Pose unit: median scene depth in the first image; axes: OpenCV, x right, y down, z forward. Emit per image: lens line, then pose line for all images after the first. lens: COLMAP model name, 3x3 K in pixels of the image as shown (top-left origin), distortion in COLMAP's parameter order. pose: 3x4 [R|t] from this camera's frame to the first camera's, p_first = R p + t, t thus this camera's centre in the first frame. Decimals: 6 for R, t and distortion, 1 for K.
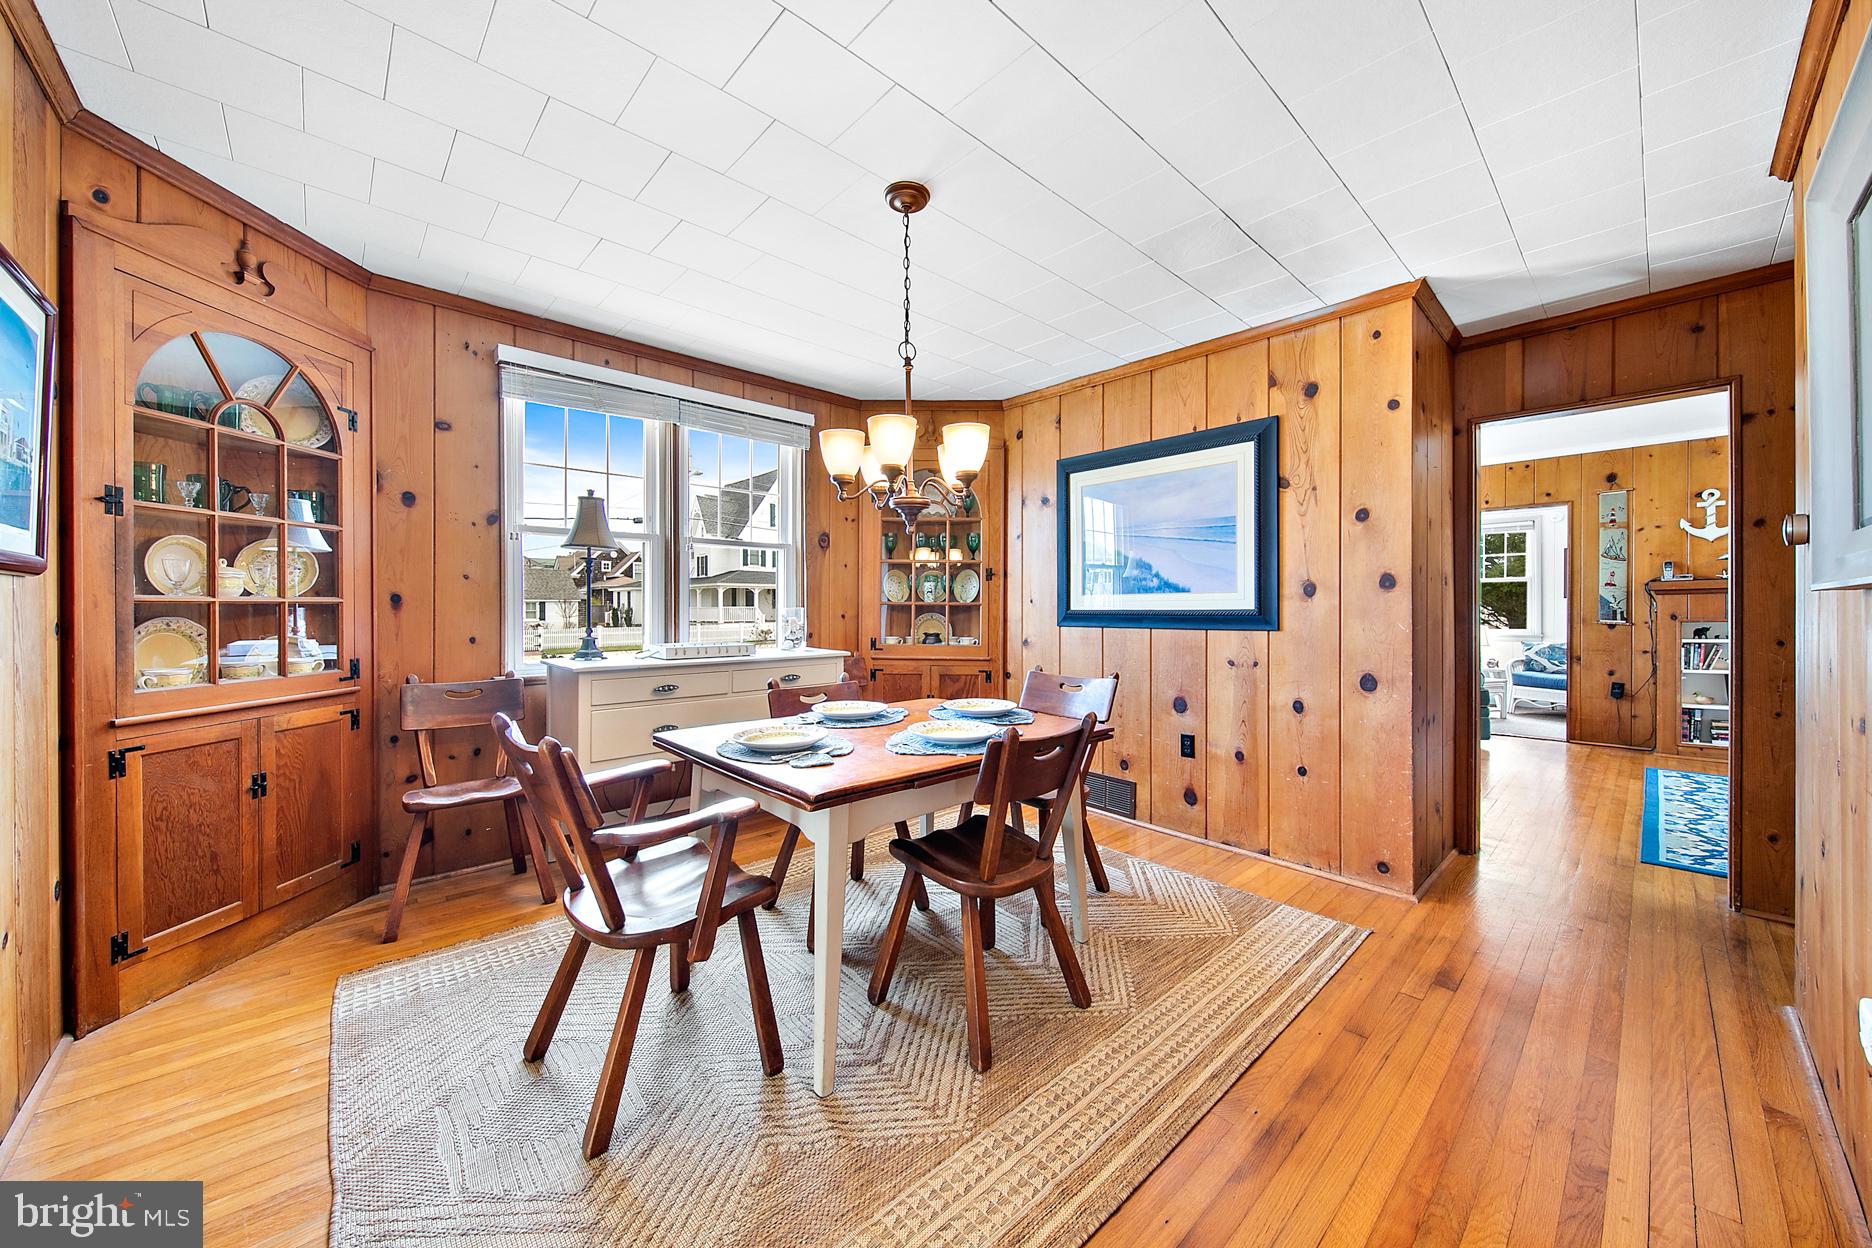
lens RADIAL K [[668.7, 0, 932.2], [0, 668.7, 609.6], [0, 0, 1]] dist [0.009828, -0.000013]
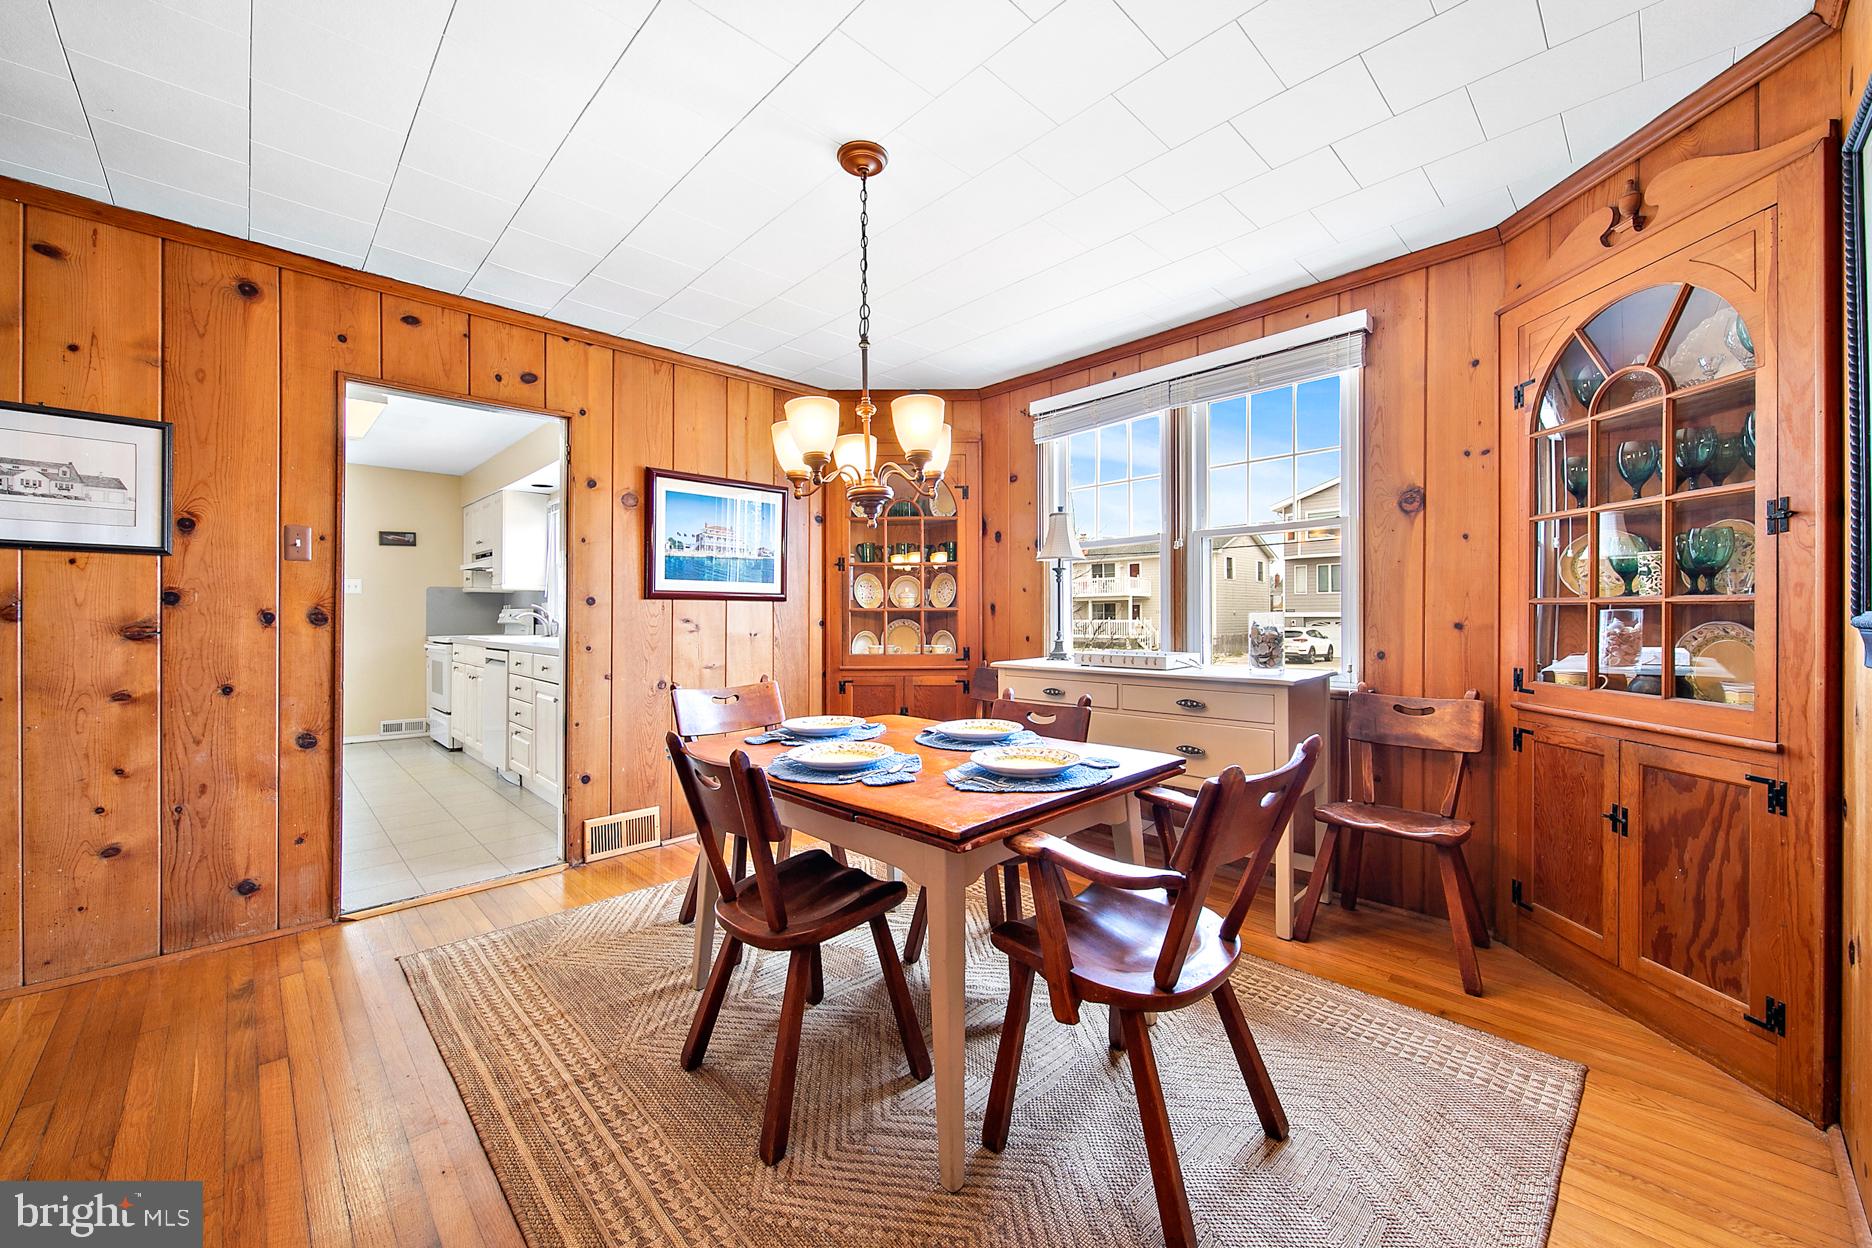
lens RADIAL K [[716.3, 0, 937.3], [0, 716.3, 618.3], [0, 0, 1]] dist [0.001862, -0.000052]
pose [[0.030042, 0.004987, -0.999536, 1.037664], [0.001252, 0.999987, 0.005027, -0.001200], [0.999548, -0.001403, 0.030035, 1.194509]]
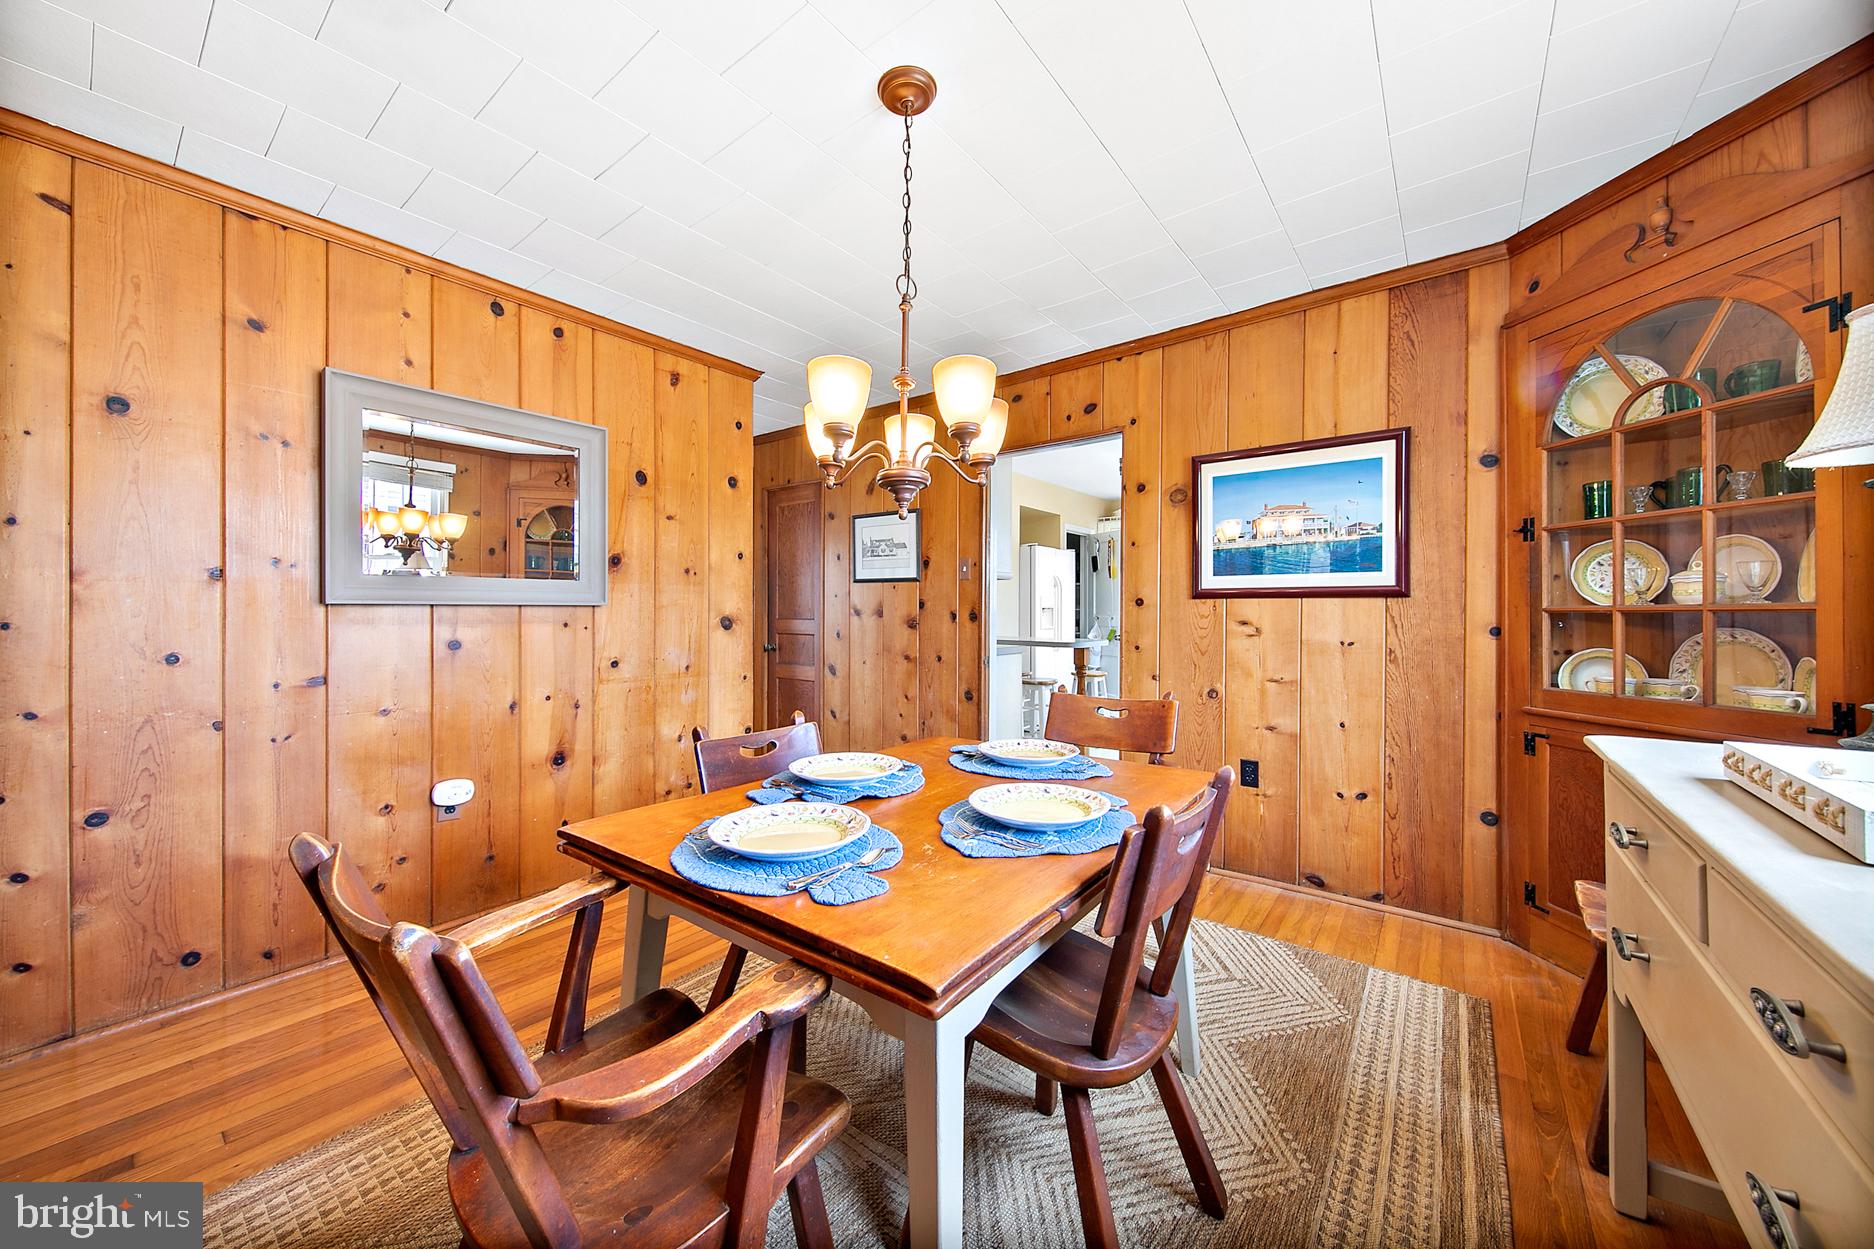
lens RADIAL K [[669.4, 0, 937.6], [0, 669.4, 616.9], [0, 0, 1]] dist [0.009828, -0.000013]
pose [[-0.986417, -0.003602, -0.164221, 0.057135], [-0.004219, 0.999985, 0.003408, -0.002055], [0.164206, 0.004054, -0.986418, 1.966556]]
